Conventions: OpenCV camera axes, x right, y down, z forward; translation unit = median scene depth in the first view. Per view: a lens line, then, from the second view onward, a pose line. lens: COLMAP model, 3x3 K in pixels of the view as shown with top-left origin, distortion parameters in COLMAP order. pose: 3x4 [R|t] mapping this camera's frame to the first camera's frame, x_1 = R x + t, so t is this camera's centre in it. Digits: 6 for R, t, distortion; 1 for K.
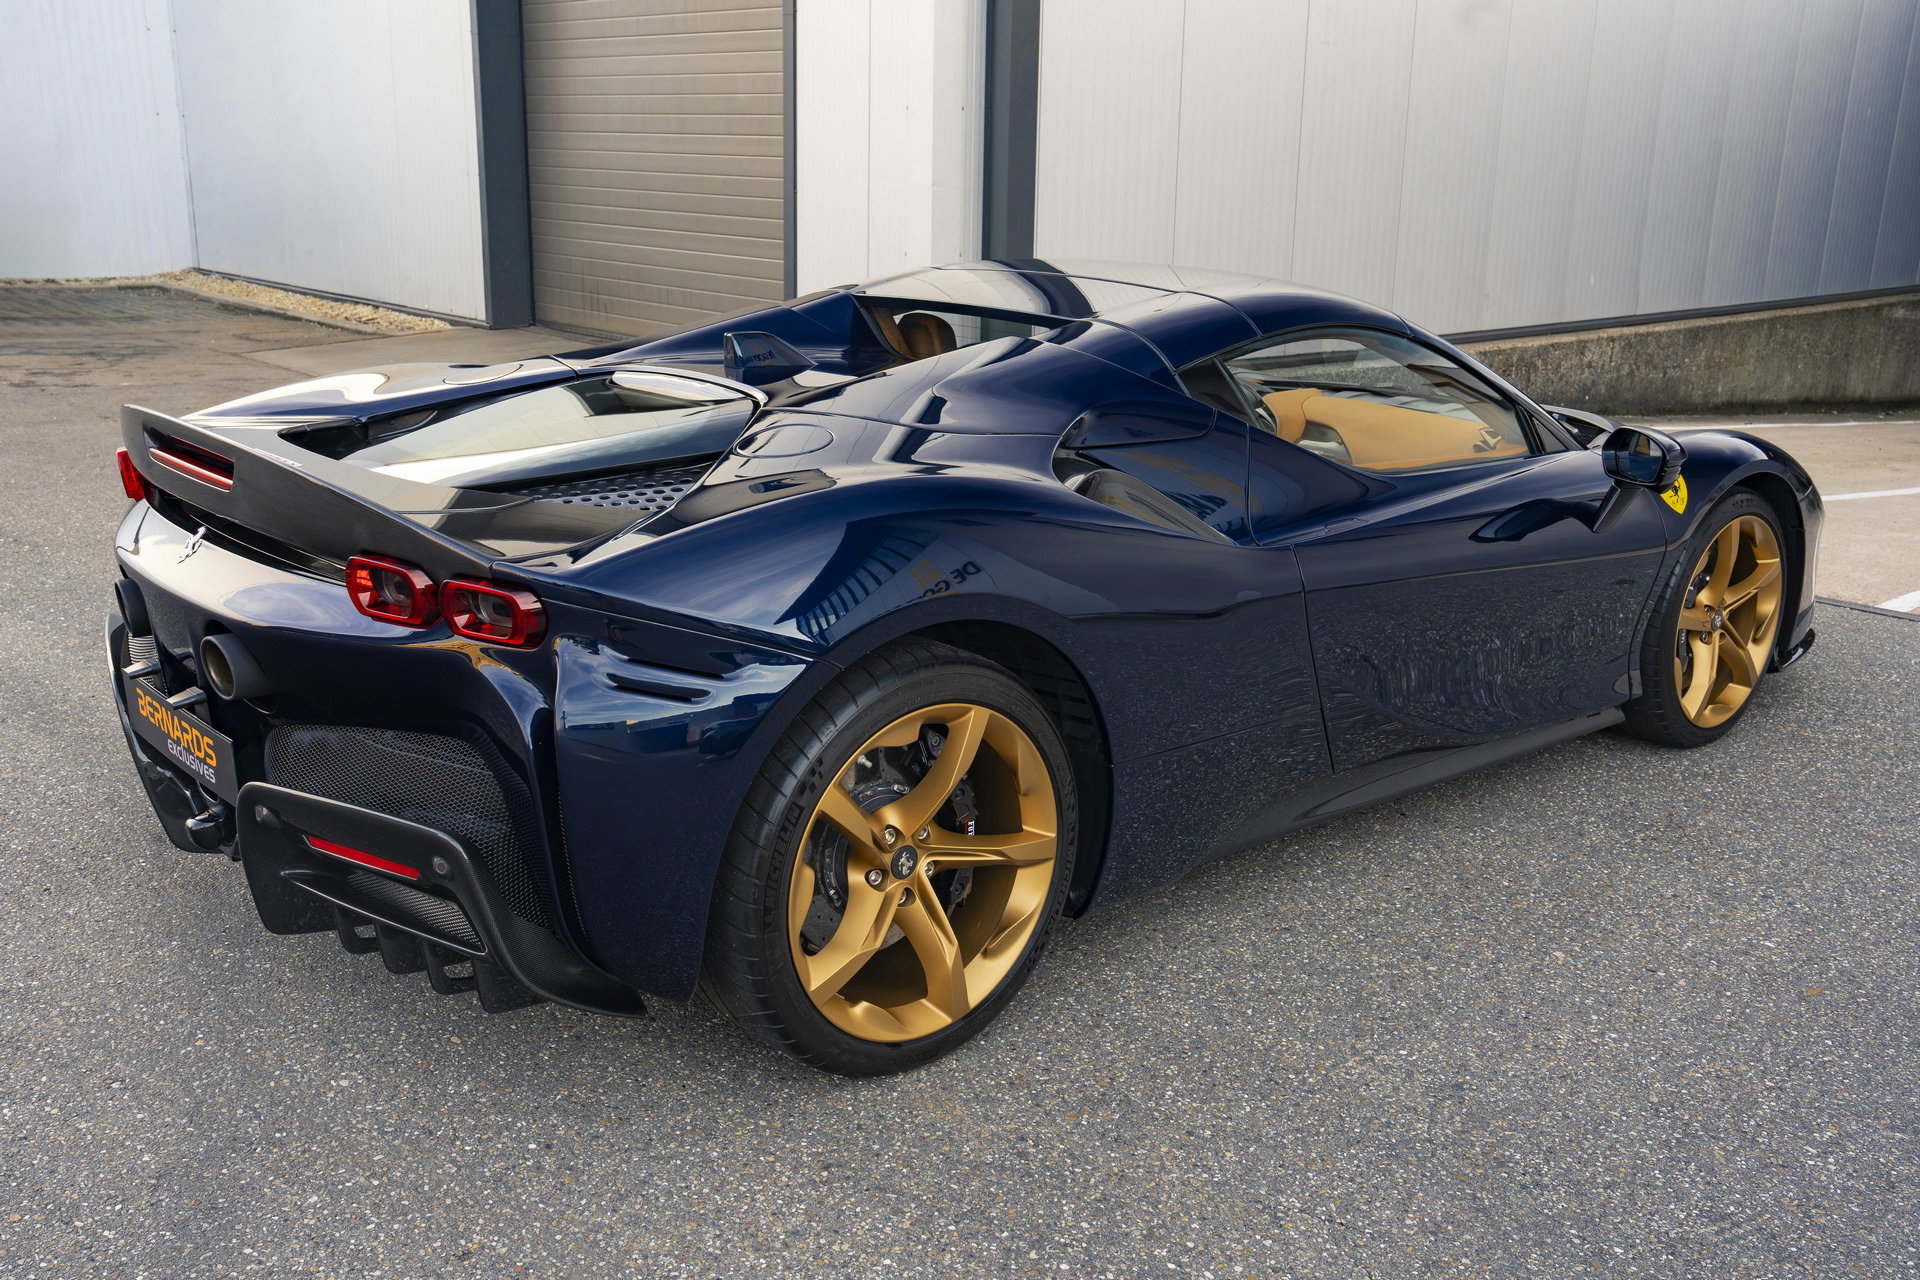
lens RADIAL K [[1793.7, 0, 964.8], [0, 1793.7, 620.6], [0, 0, 1]] dist [-0.037540, 0.137226]
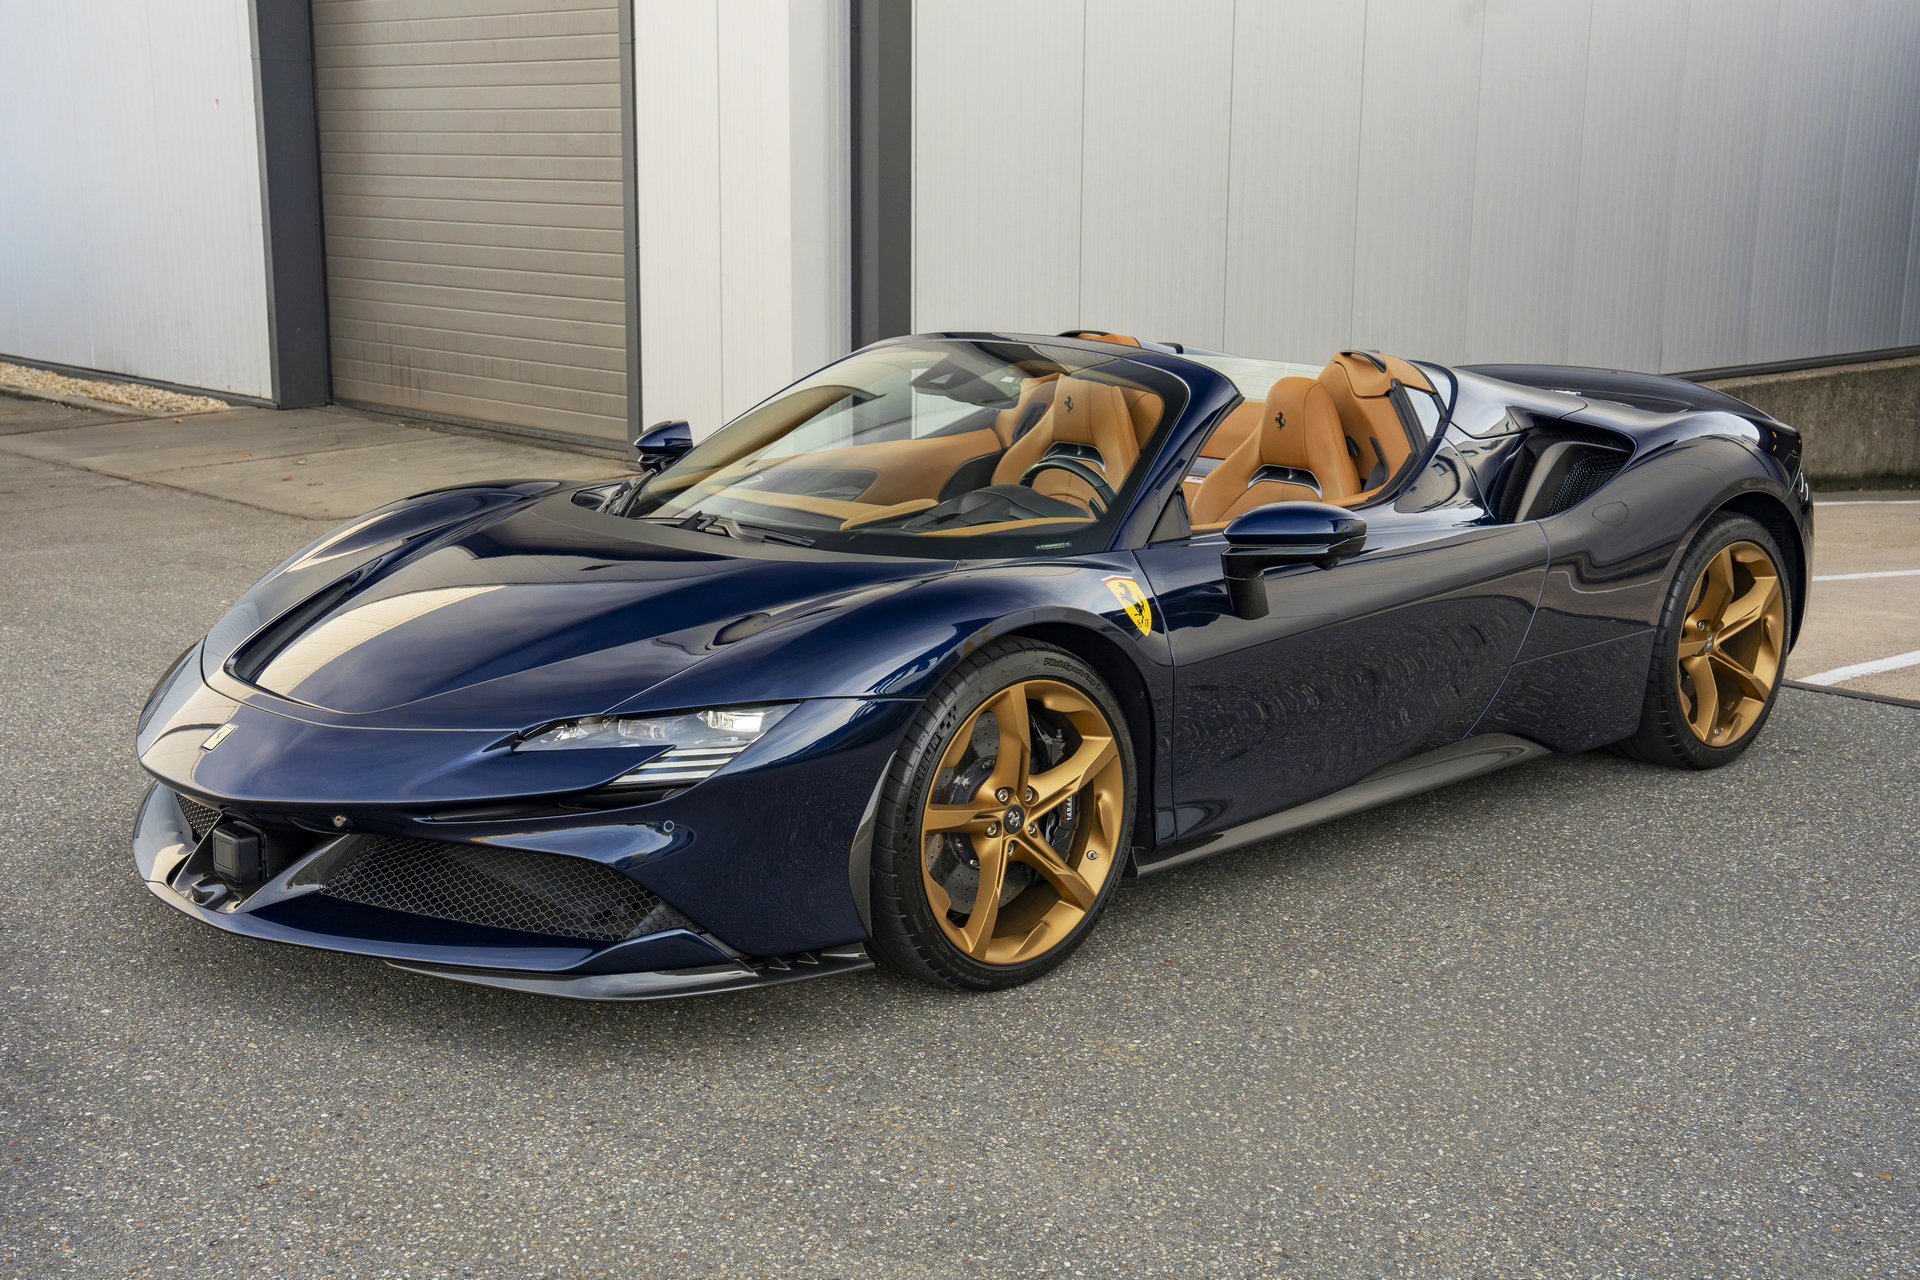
lens RADIAL K [[2377.3, 0, 953.7], [0, 2377.3, 633.8], [0, 0, 1]] dist [0.084064, 0.187914]
pose [[0.999722, -0.014883, 0.018293, 0.110962], [0.016095, 0.997557, -0.067971, 0.091303], [-0.017237, 0.068247, 0.997520, -0.454745]]
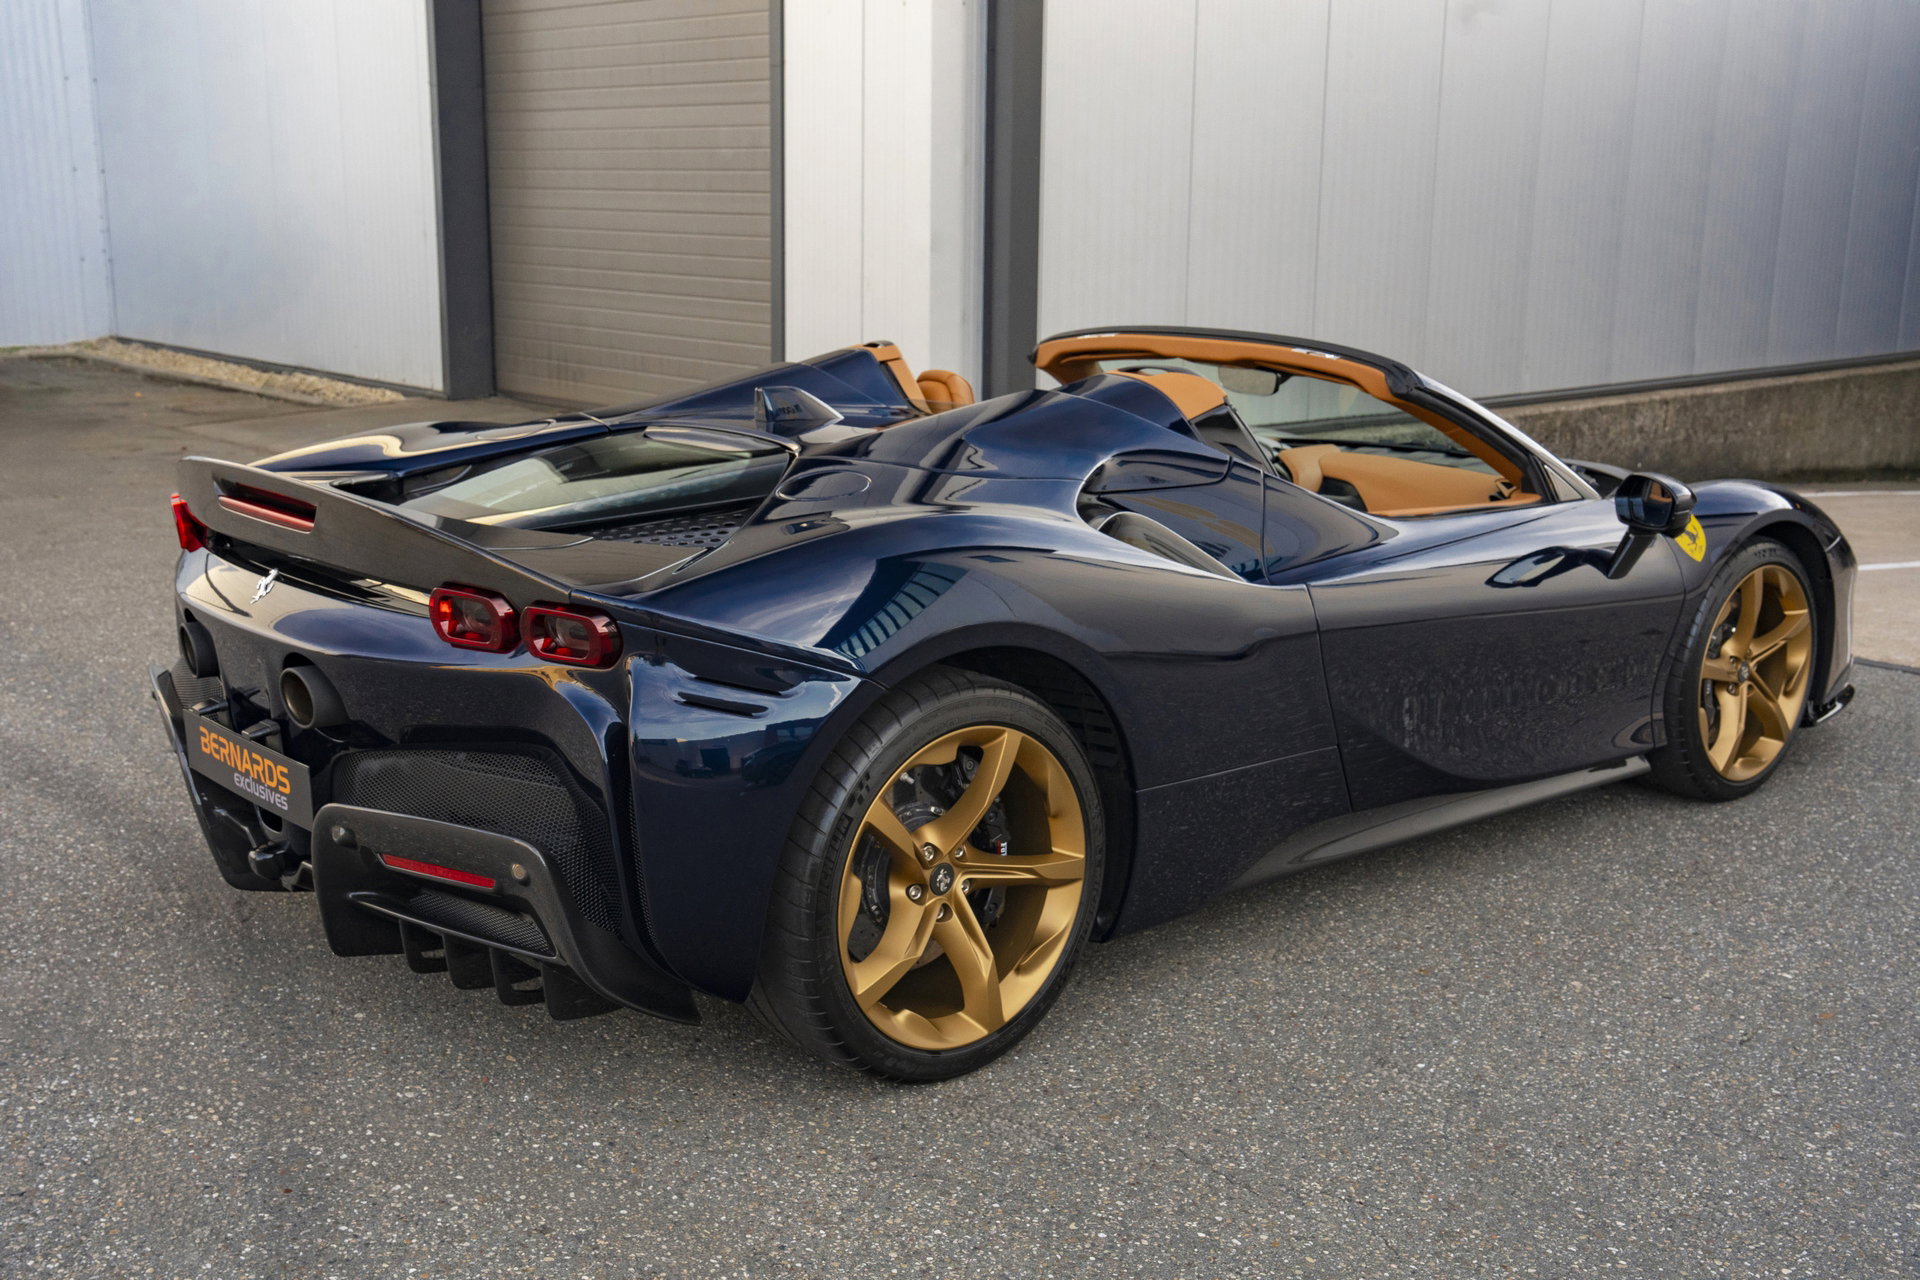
lens RADIAL K [[2048.7, 0, 958.2], [0, 2048.7, 605.1], [0, 0, 1]] dist [0.016296, 0.164717]
pose [[0.999965, -0.007680, 0.003309, -0.025778], [0.007873, 0.997970, -0.063198, 0.047824], [-0.002817, 0.063222, 0.997995, -0.207313]]
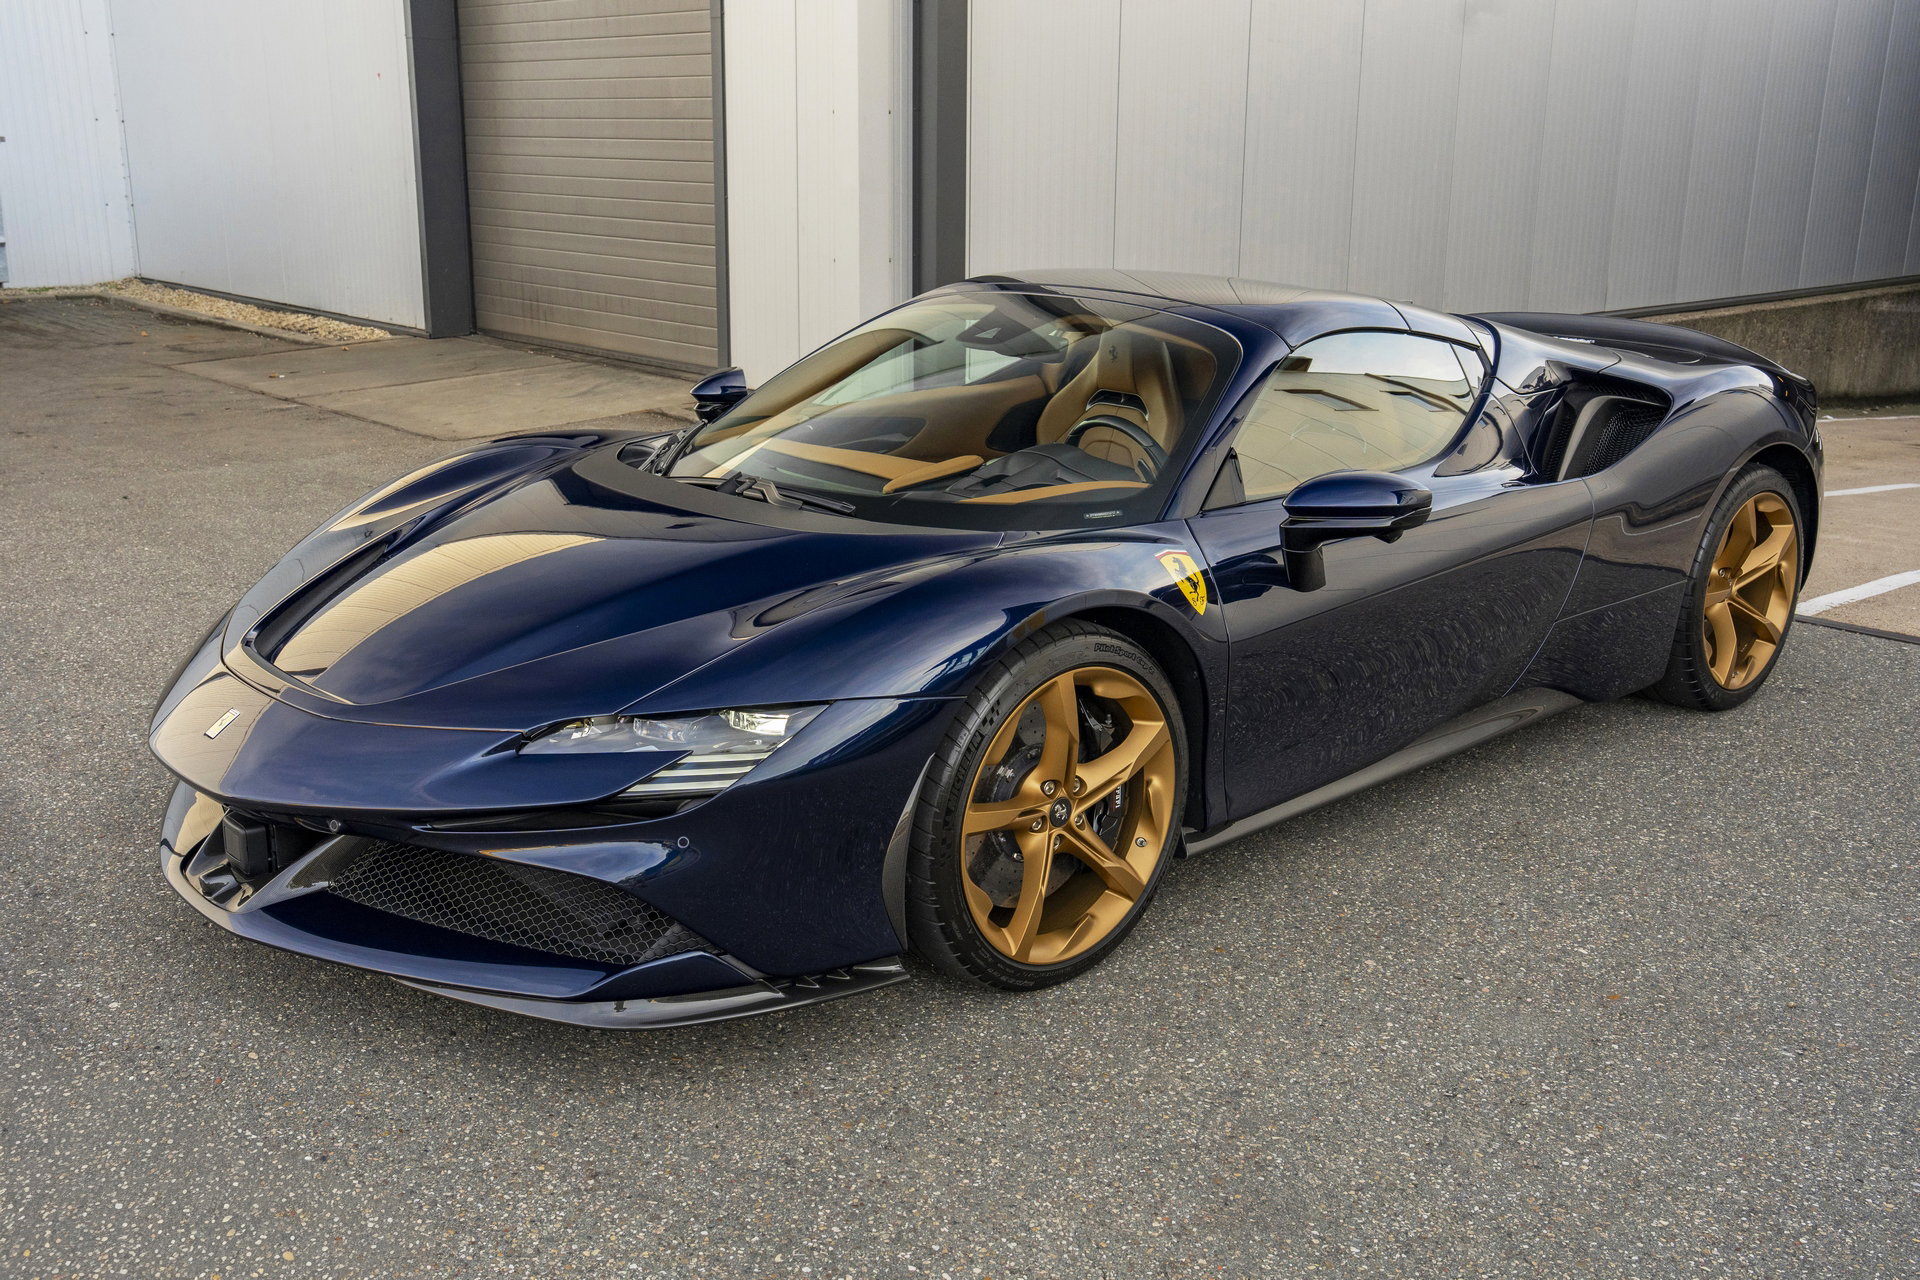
lens RADIAL K [[1851.3, 0, 959.9], [0, 1851.3, 611.9], [0, 0, 1]] dist [-0.027600, 0.154939]
pose [[0.999947, -0.008787, -0.005295, 0.121788], [0.008741, 0.999924, -0.008666, -0.004529], [0.005371, 0.008620, 0.999948, -0.049835]]
